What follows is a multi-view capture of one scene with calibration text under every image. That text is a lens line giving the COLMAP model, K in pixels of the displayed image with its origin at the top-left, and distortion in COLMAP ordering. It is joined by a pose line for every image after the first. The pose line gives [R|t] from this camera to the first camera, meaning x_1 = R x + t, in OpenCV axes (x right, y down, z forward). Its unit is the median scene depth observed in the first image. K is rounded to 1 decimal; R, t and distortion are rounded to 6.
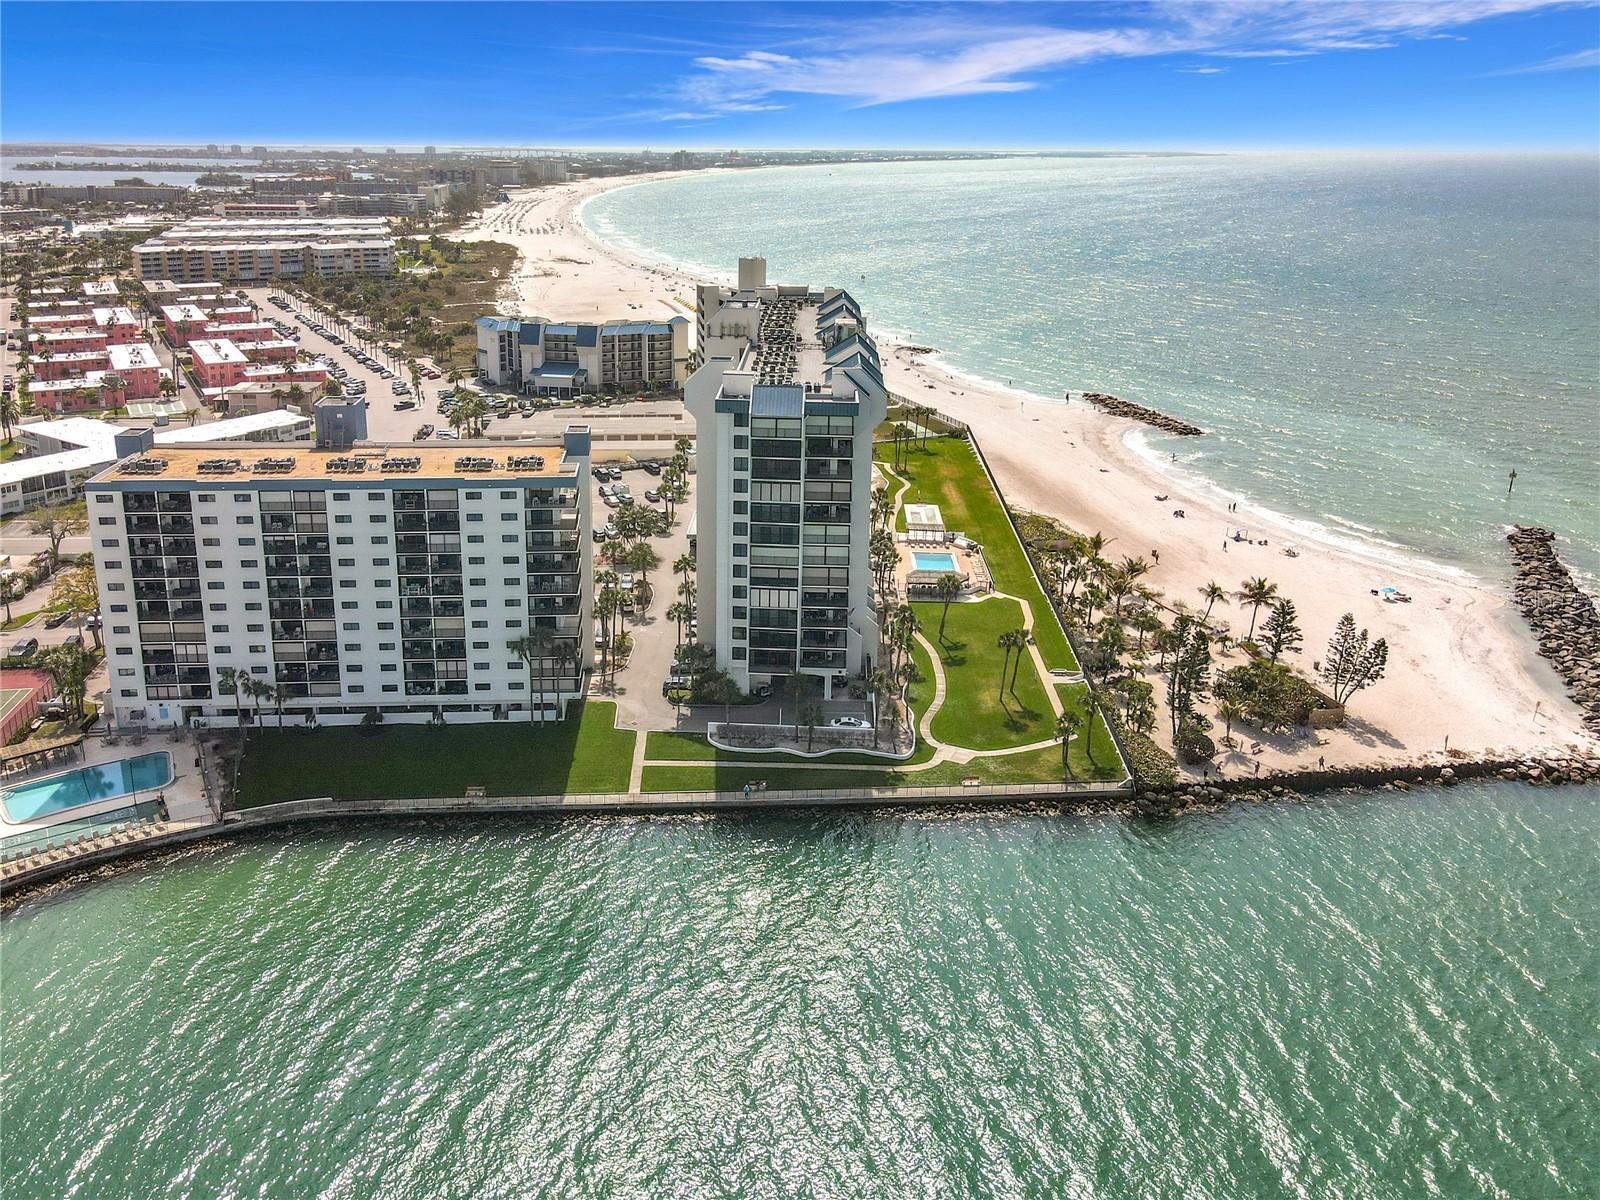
lens RADIAL K [[1213.3, 0, 829.2], [0, 1213.3, 515.5], [0, 0, 1]] dist [0.006061, 0.004256]
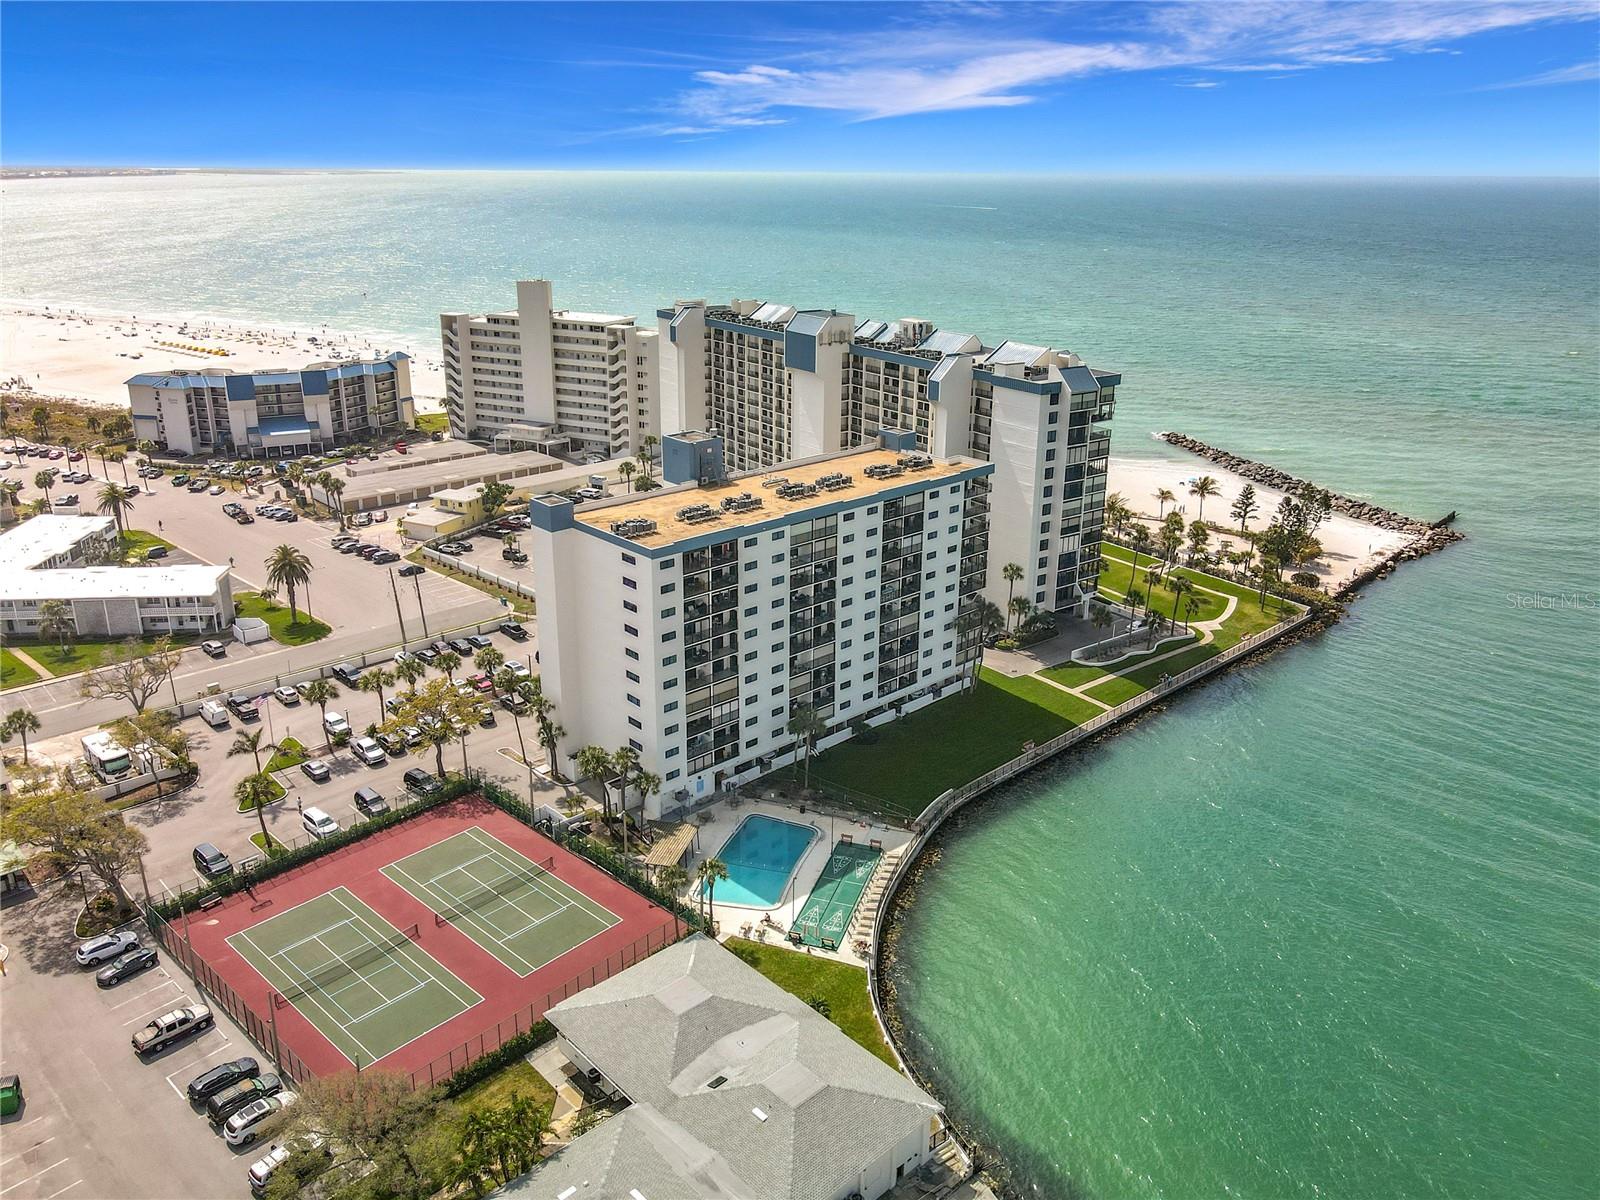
lens RADIAL K [[1192.2, 0, 798.1], [0, 1192.2, 611.2], [0, 0, 1]] dist [0.008409, 0.005383]
pose [[0.768597, -0.225143, 0.598807, -1.005352], [0.184291, 0.974268, 0.129765, -0.072570], [-0.612614, 0.010618, 0.790311, 0.226901]]
